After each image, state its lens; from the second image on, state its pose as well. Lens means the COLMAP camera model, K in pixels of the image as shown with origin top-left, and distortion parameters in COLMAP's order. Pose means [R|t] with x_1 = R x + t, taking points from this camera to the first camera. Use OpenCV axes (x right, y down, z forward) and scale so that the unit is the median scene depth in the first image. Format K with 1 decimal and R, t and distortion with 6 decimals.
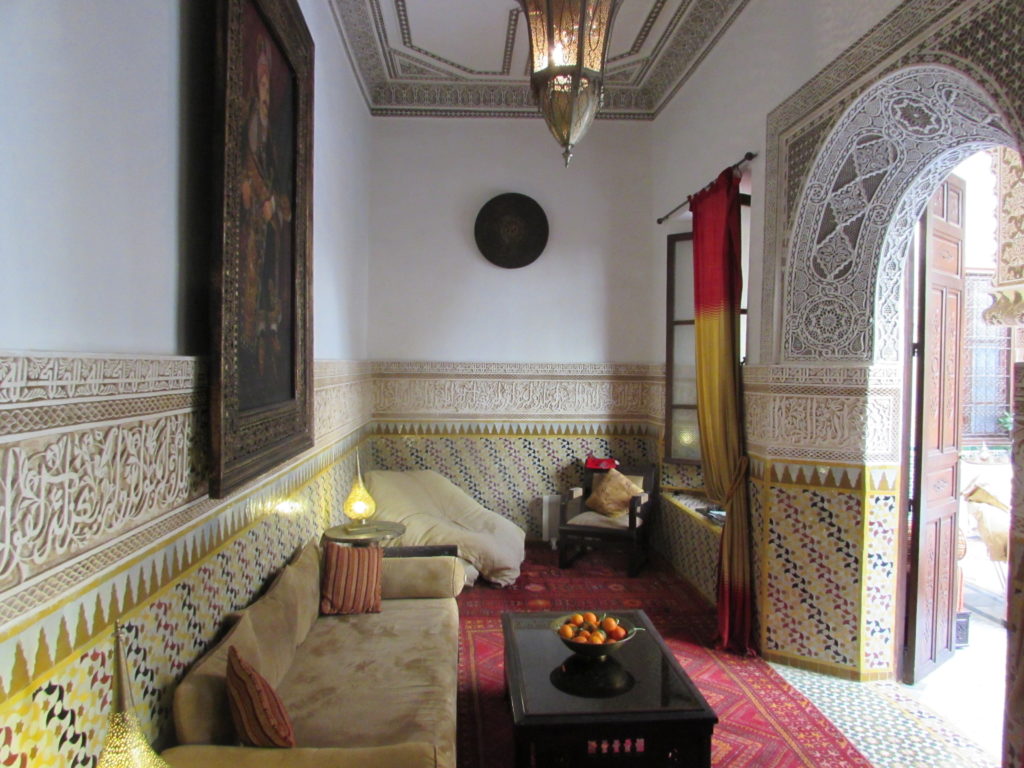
lens RADIAL K [[718.4, 0, 511.5], [0, 718.4, 383.4], [0, 0, 1]] dist [-0.043939, 0.025154]
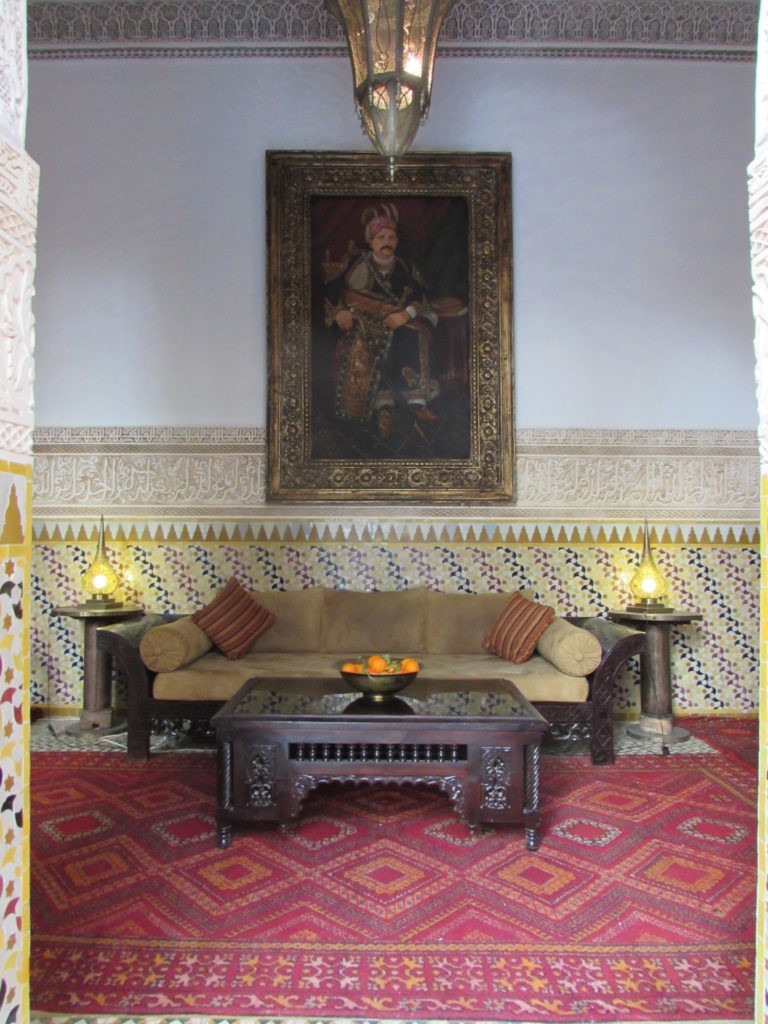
lens RADIAL K [[718.4, 0, 384.0], [0, 718.4, 512.0], [0, 0, 1]] dist [-0.043939, 0.025154]
pose [[-0.071156, -0.043131, -0.996532, 0.820769], [-0.030749, 0.998685, -0.041028, 0.150863], [0.996991, 0.027723, -0.072389, 0.860695]]
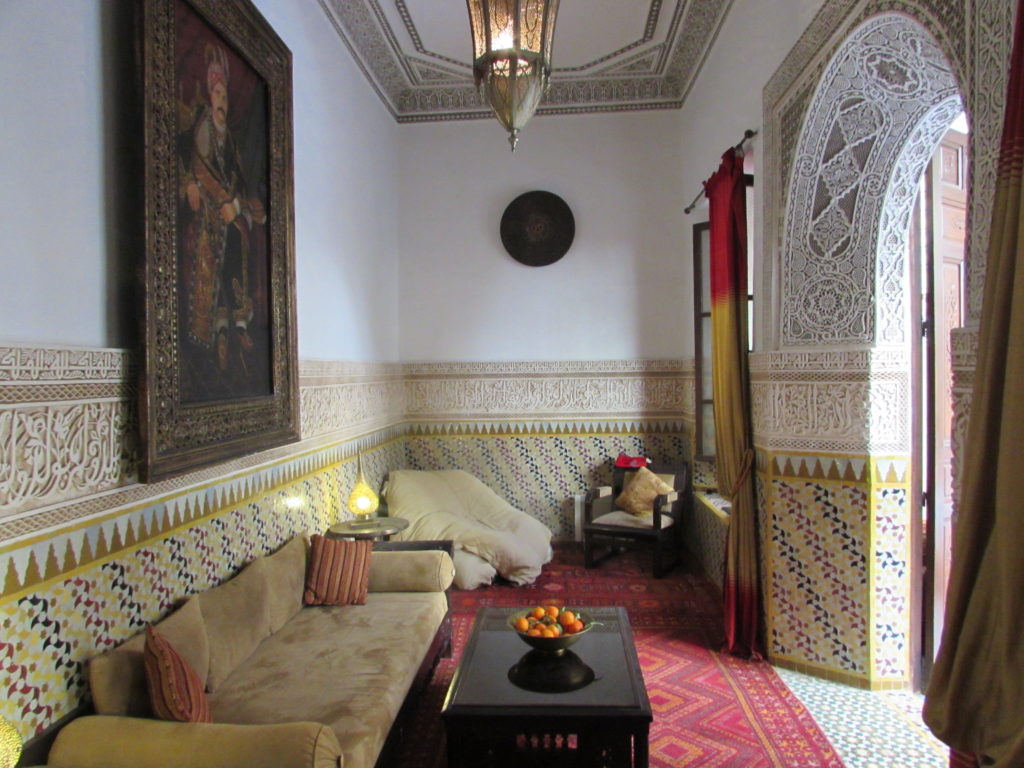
lens RADIAL K [[718.4, 0, 511.5], [0, 718.4, 383.4], [0, 0, 1]] dist [-0.043939, 0.025154]
pose [[0.990766, -0.021885, -0.133806, 0.160798], [0.020424, 0.999716, -0.012277, 0.022986], [0.134036, 0.009431, 0.990932, 0.019825]]
